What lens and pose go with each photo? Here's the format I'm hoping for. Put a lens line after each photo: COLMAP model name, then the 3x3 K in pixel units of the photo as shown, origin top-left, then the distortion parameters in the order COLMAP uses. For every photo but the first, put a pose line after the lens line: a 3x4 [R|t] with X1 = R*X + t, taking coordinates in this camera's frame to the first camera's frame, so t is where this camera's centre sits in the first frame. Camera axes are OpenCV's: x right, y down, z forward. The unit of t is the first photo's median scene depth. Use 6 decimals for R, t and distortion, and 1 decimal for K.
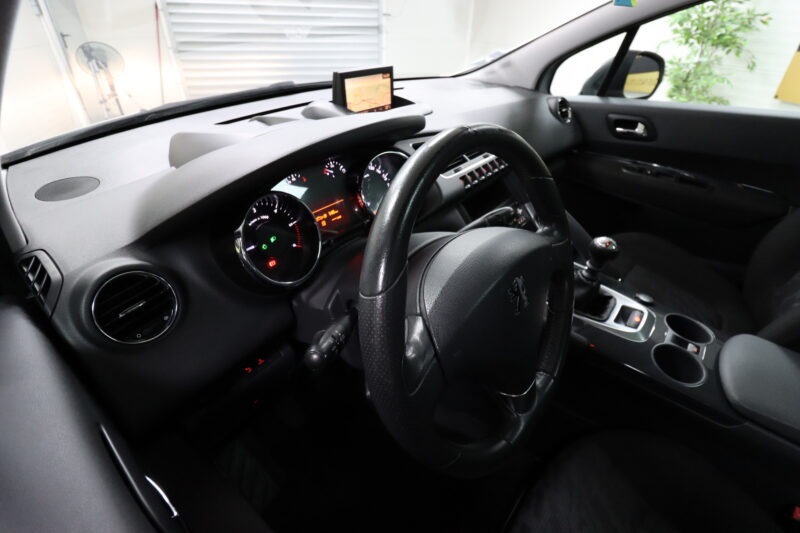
lens RADIAL K [[371.2, 0, 402.0], [0, 371.2, 265.3], [0, 0, 1]] dist [-0.005511, -0.009431]
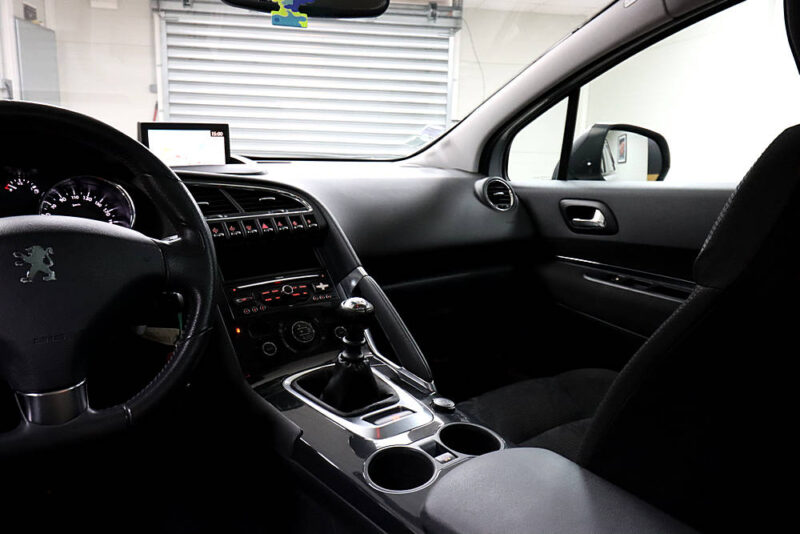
lens RADIAL K [[653.7, 0, 414.8], [0, 653.7, 257.6], [0, 0, 1]] dist [0.002591, 0.019721]
pose [[0.980282, 0.045096, -0.192388, 0.667504], [-0.118082, 0.914341, -0.387347, 0.253272], [0.158440, 0.402427, 0.901637, -0.143586]]
